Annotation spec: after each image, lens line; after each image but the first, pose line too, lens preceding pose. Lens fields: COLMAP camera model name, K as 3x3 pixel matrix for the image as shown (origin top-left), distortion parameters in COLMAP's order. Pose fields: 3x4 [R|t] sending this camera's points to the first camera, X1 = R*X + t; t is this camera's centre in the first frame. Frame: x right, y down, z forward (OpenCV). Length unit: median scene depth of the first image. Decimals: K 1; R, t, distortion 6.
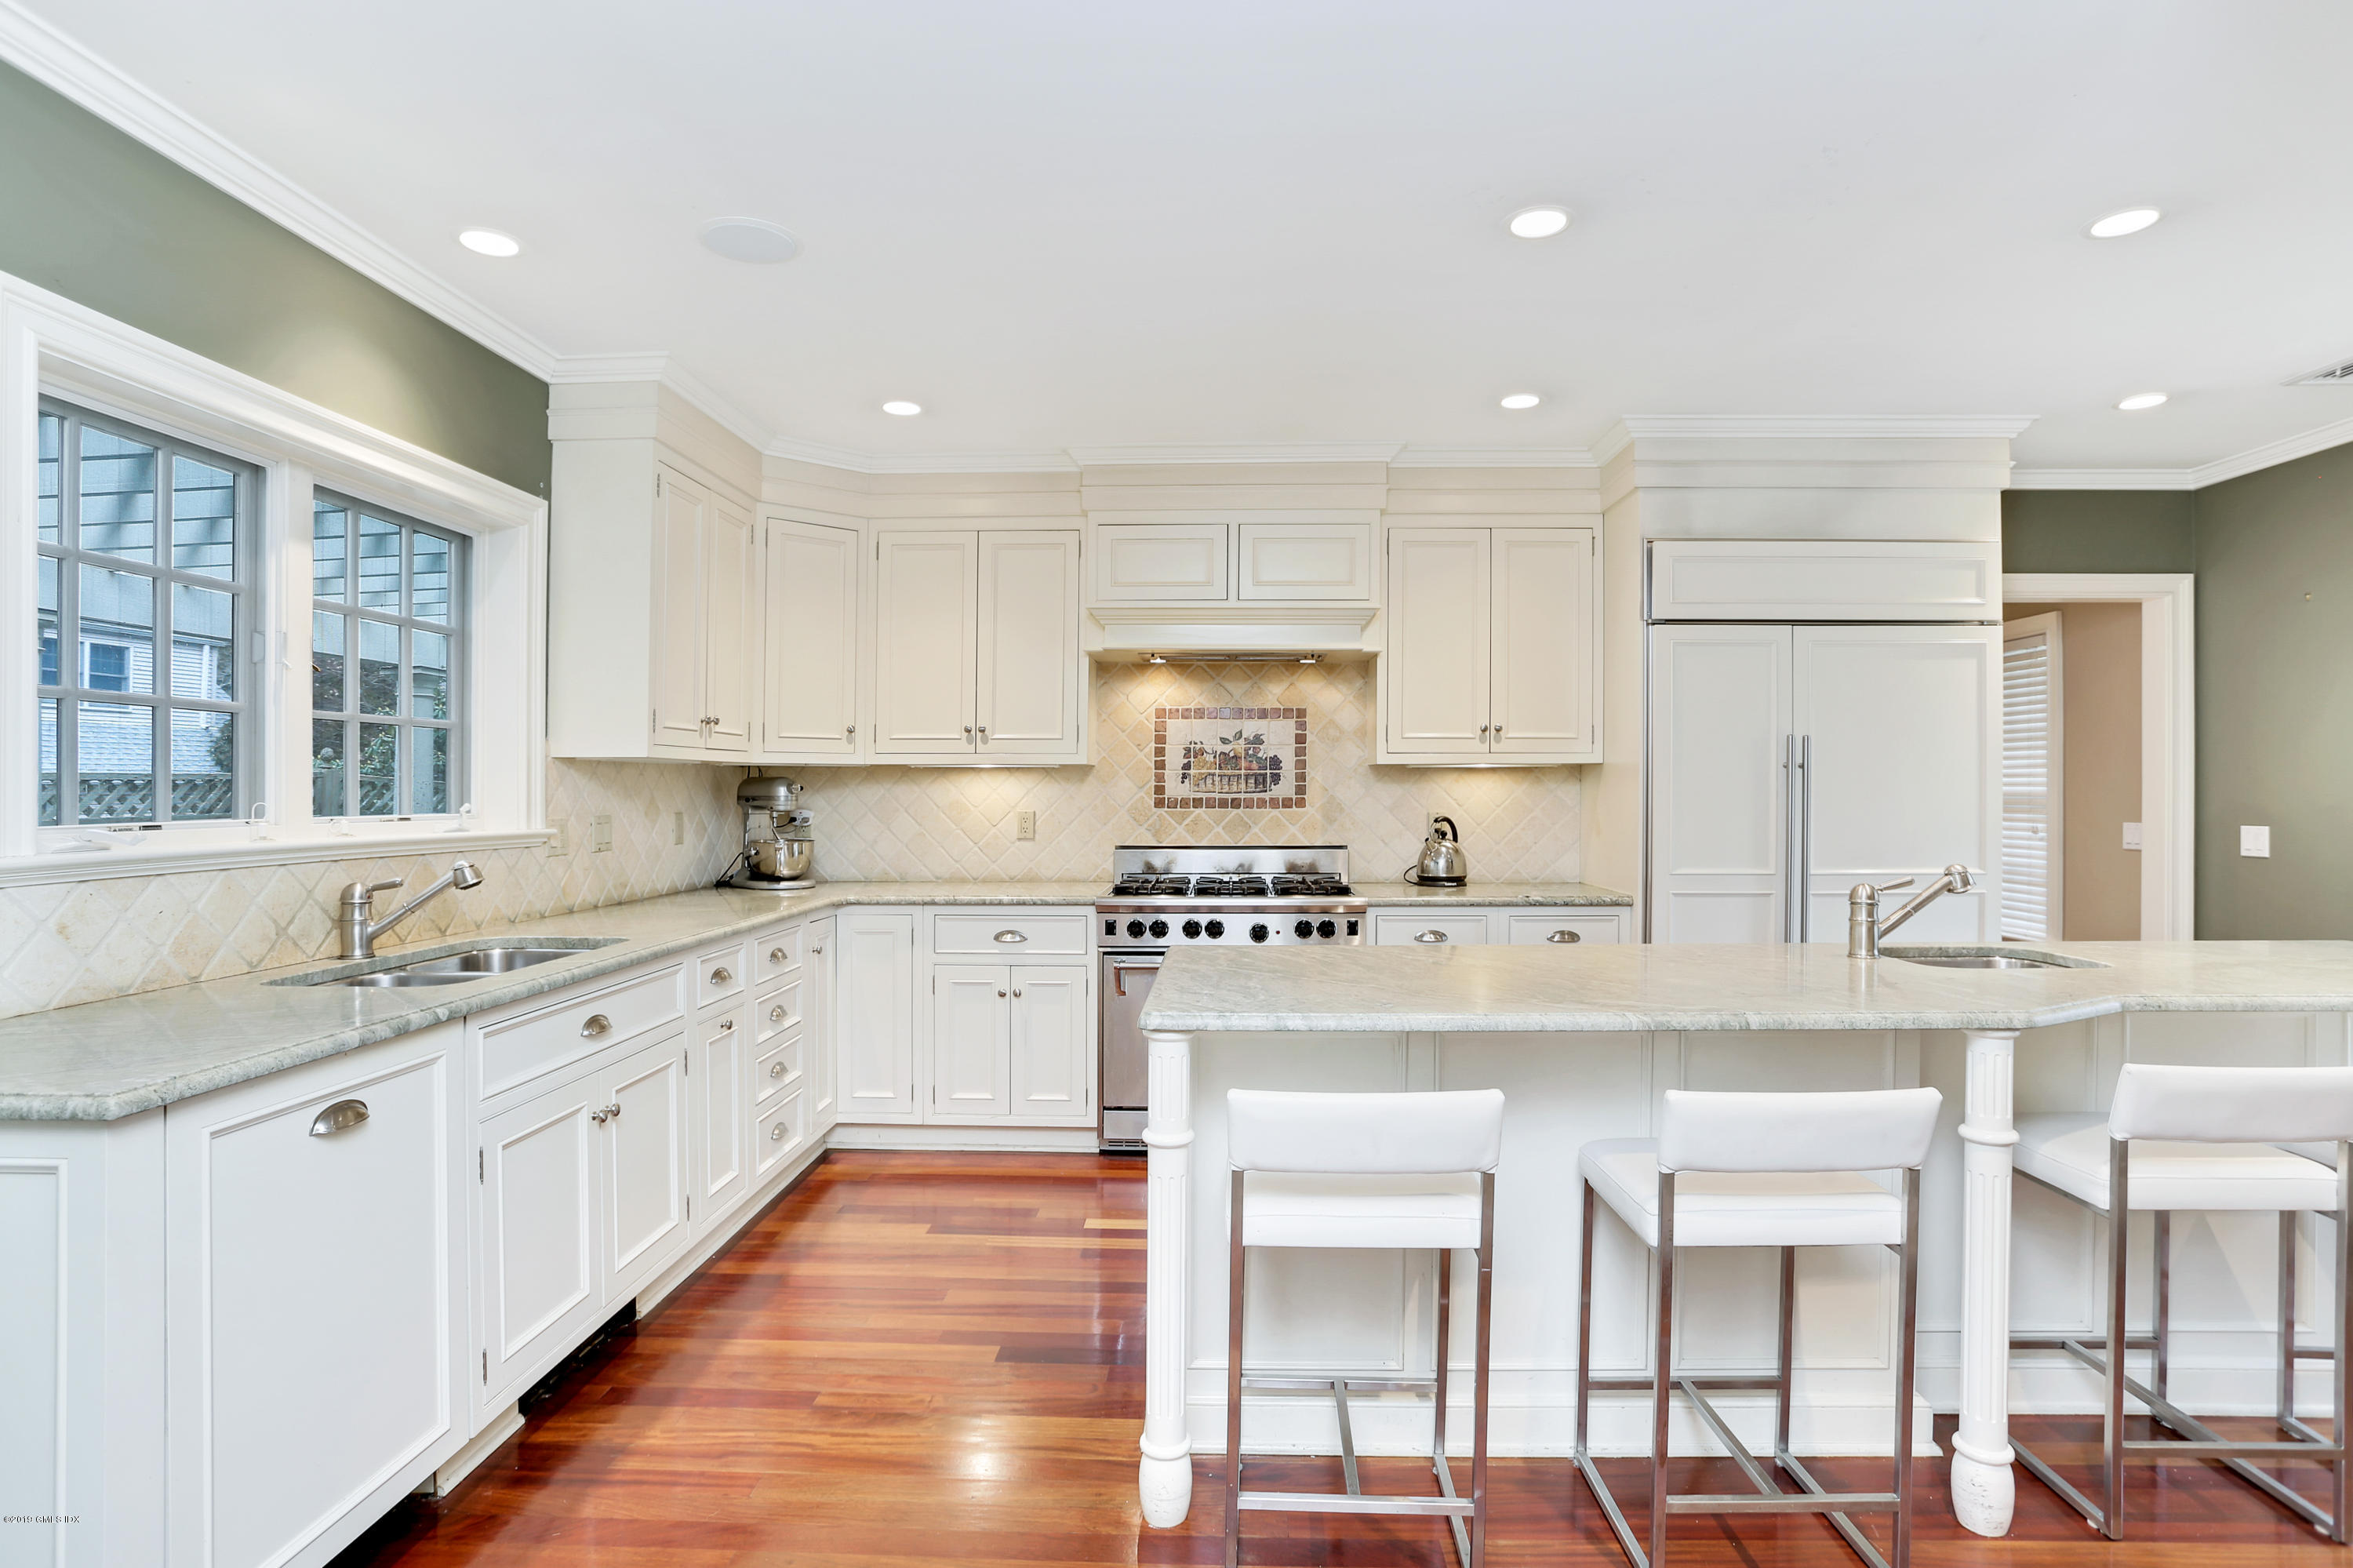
lens RADIAL K [[1244.4, 0, 1177.0], [0, 1244.4, 807.5], [0, 0, 1]] dist [-0.003107, 0.002509]
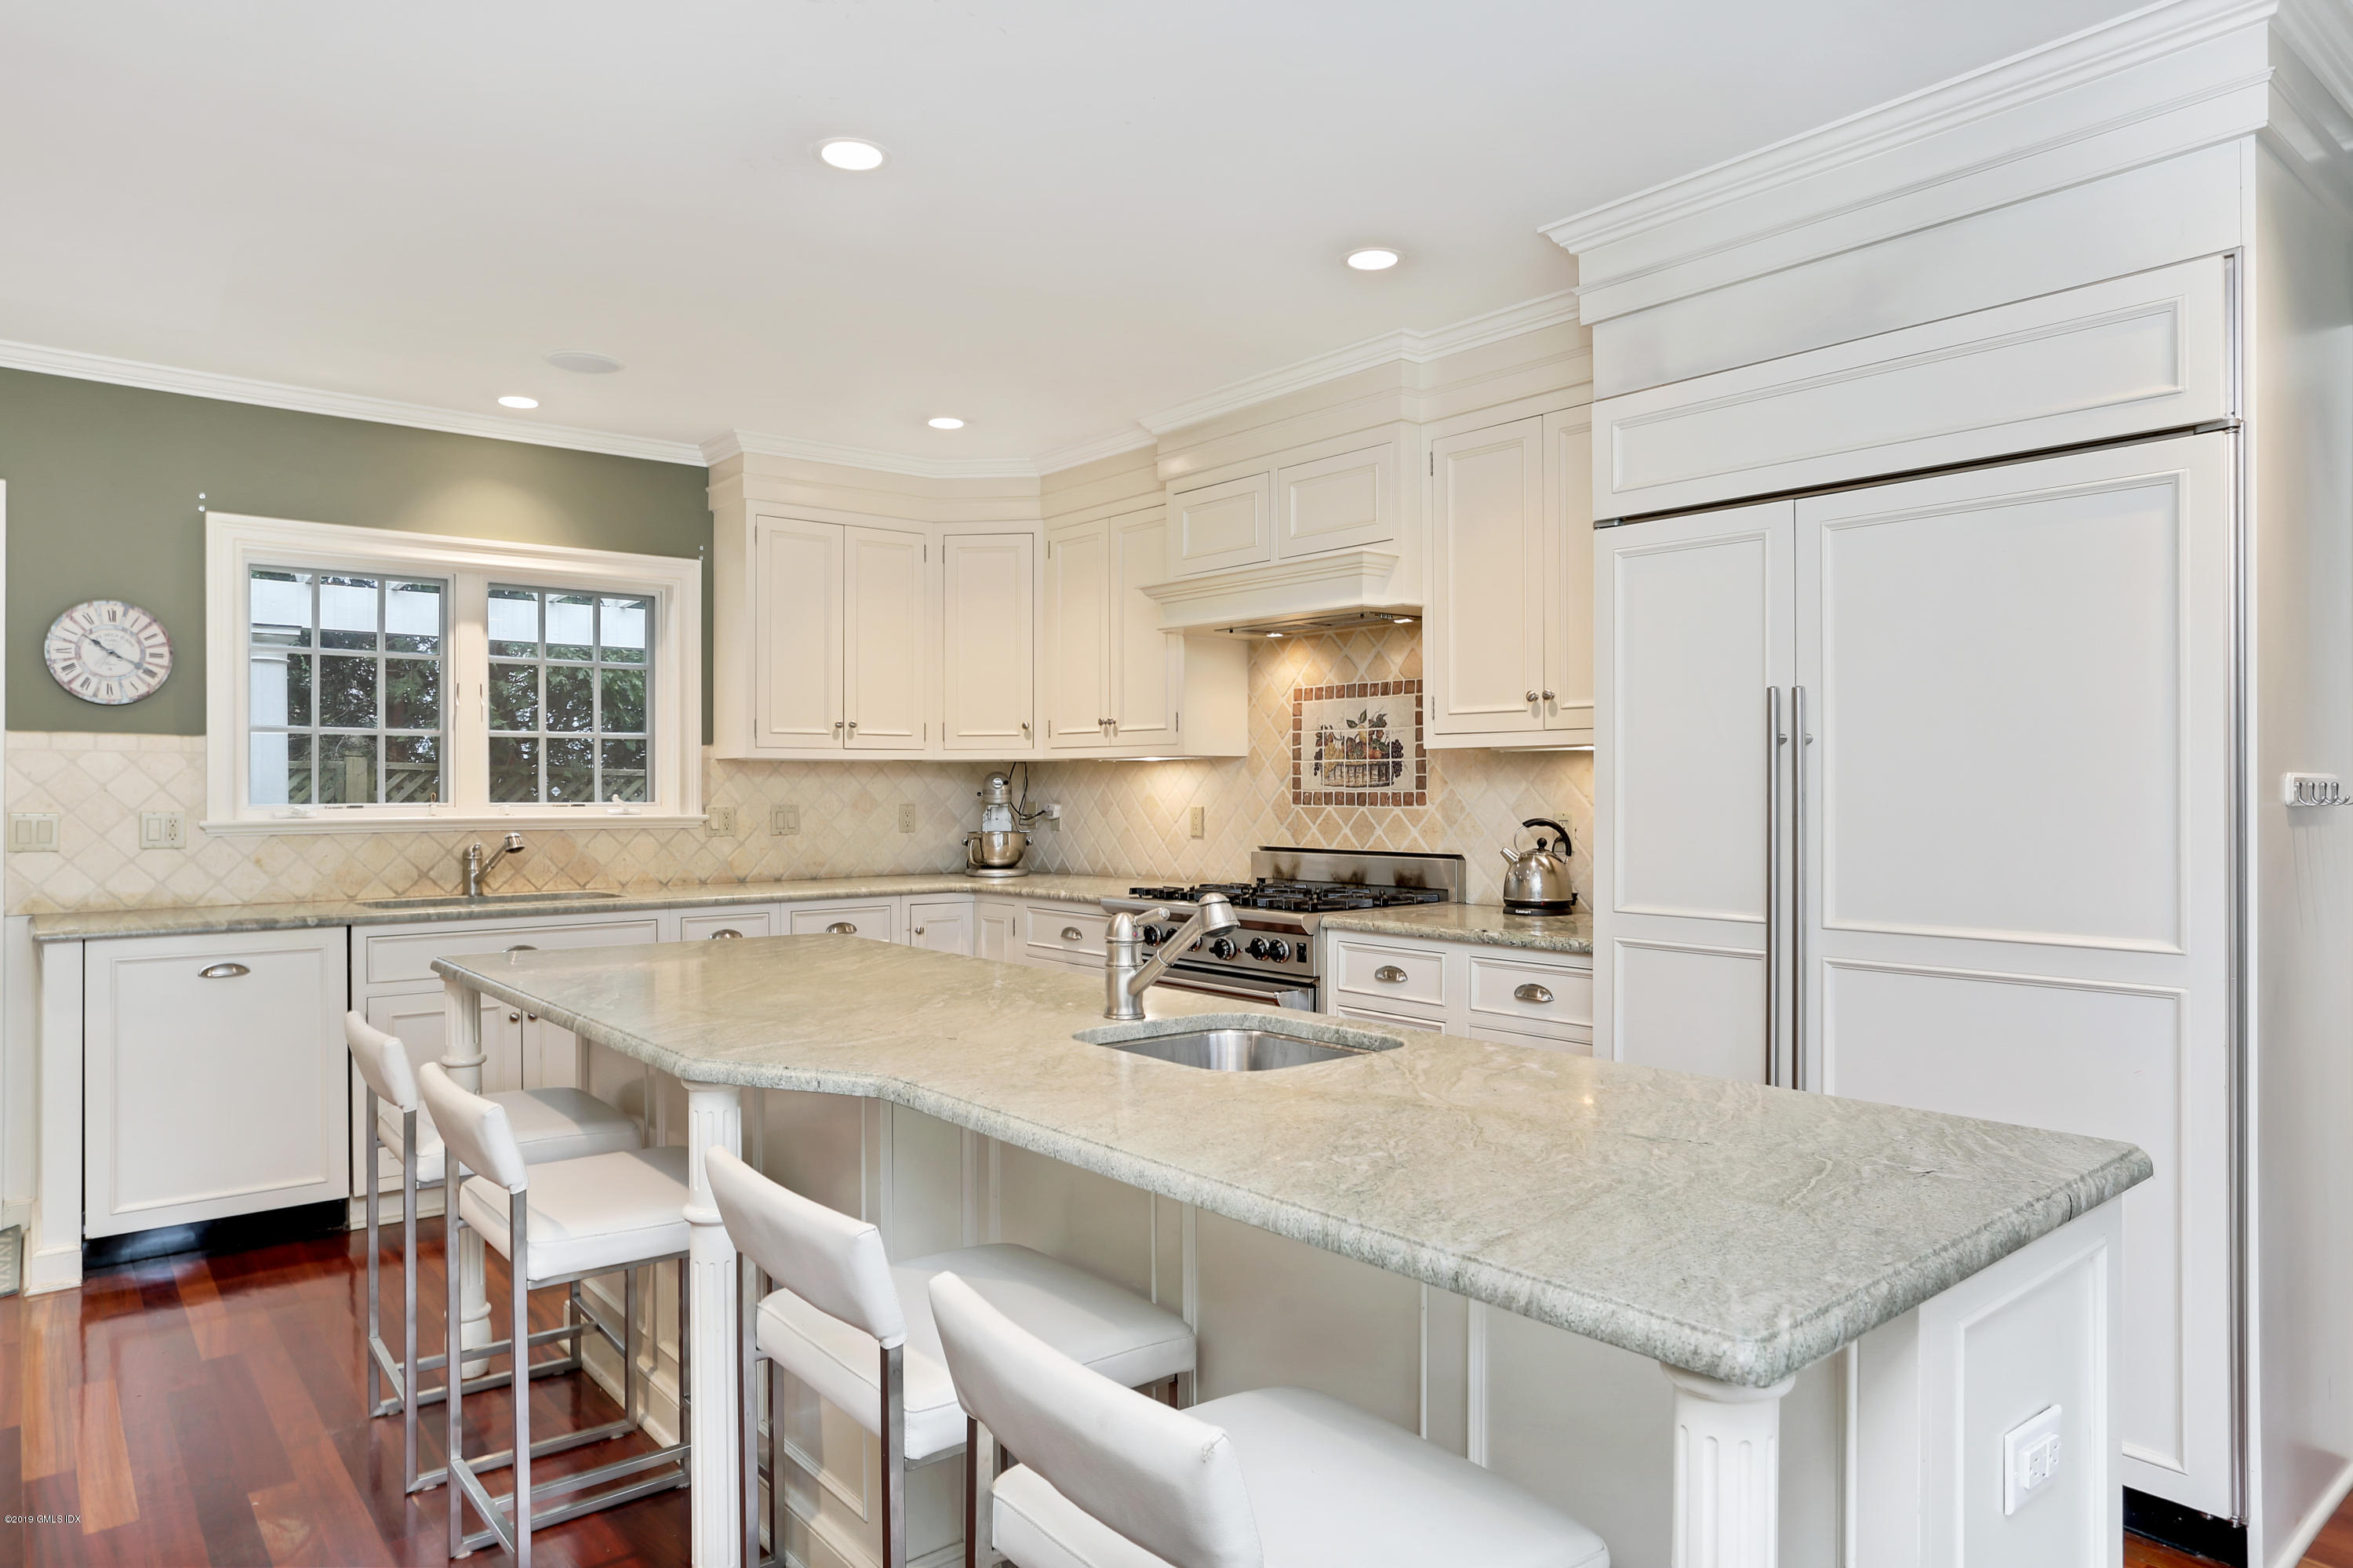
lens RADIAL K [[1475.5, 0, 1175.3], [0, 1475.5, 775.6], [0, 0, 1]] dist [0.008951, 0.001286]
pose [[0.649555, -0.007618, -0.760276, 0.730096], [-0.009967, 0.999779, -0.018533, 0.000241], [0.760249, 0.019616, 0.649336, 0.282236]]
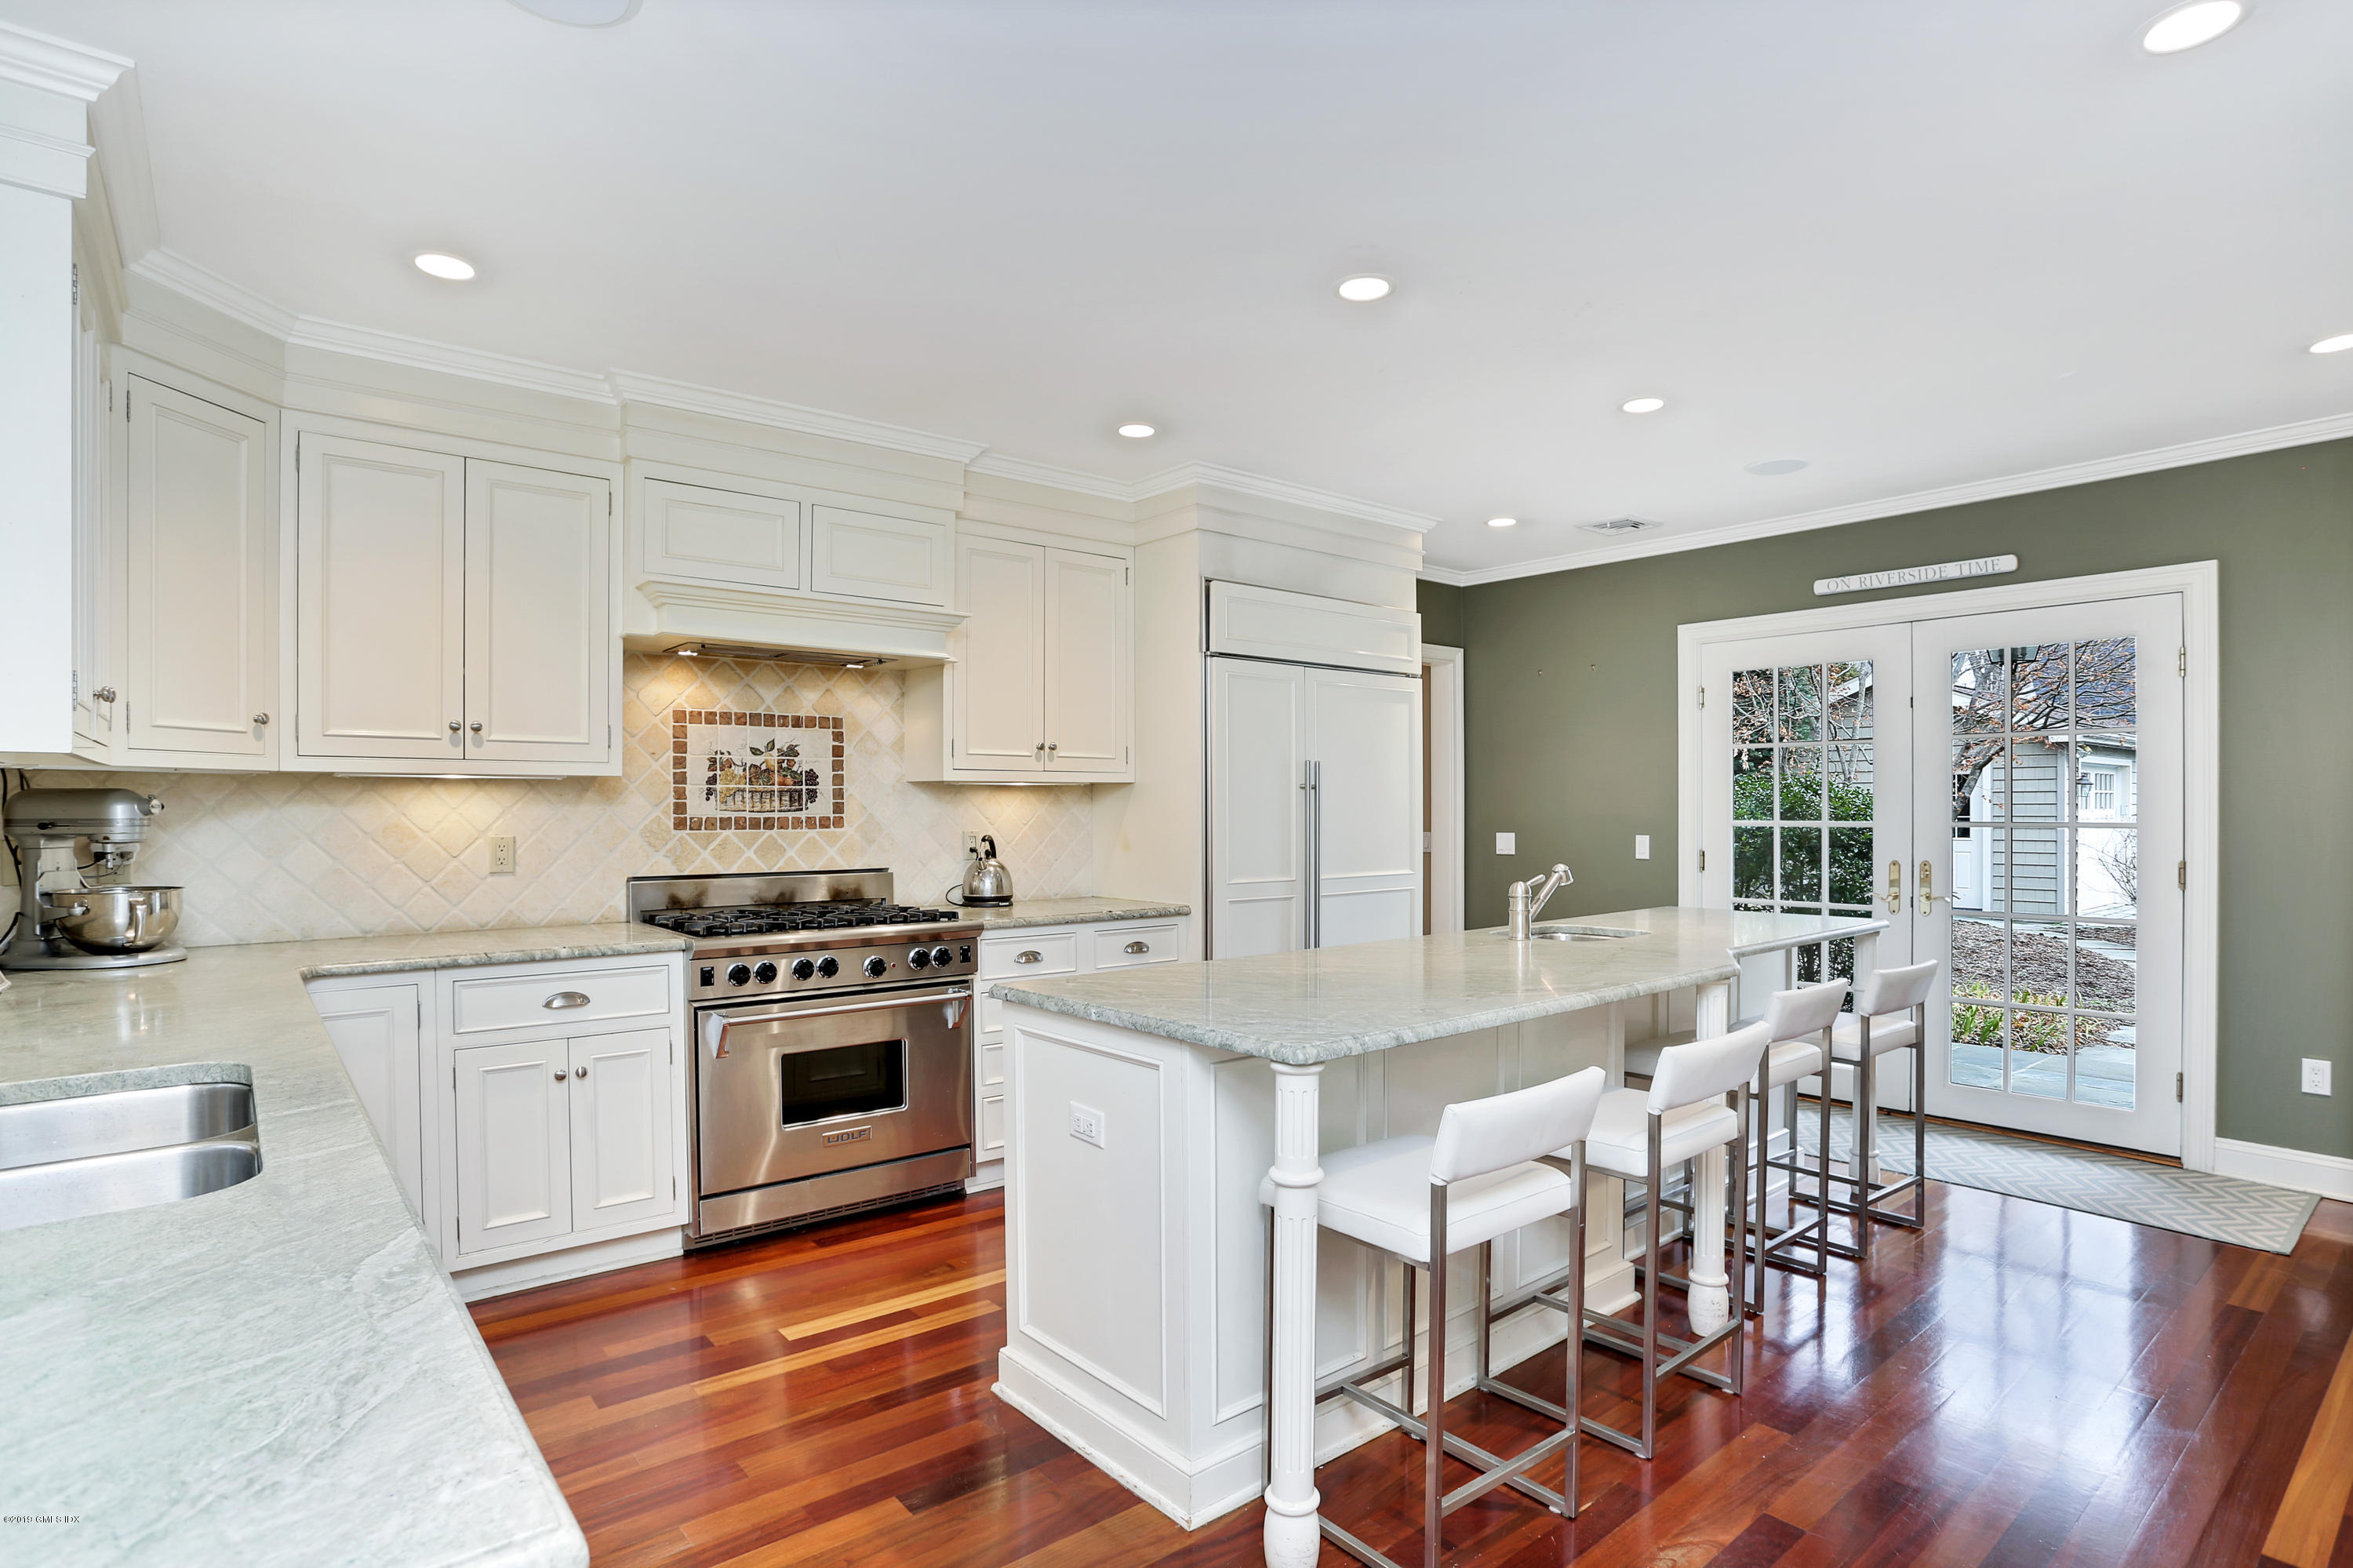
lens RADIAL K [[1244.4, 0, 1152.0], [0, 1244.4, 846.0], [0, 0, 1]] dist [-0.003107, 0.002509]
pose [[0.763047, -0.021155, 0.645997, -0.319988], [0.009593, 0.999725, 0.021408, -0.003852], [-0.646272, -0.010139, 0.763040, 0.168459]]
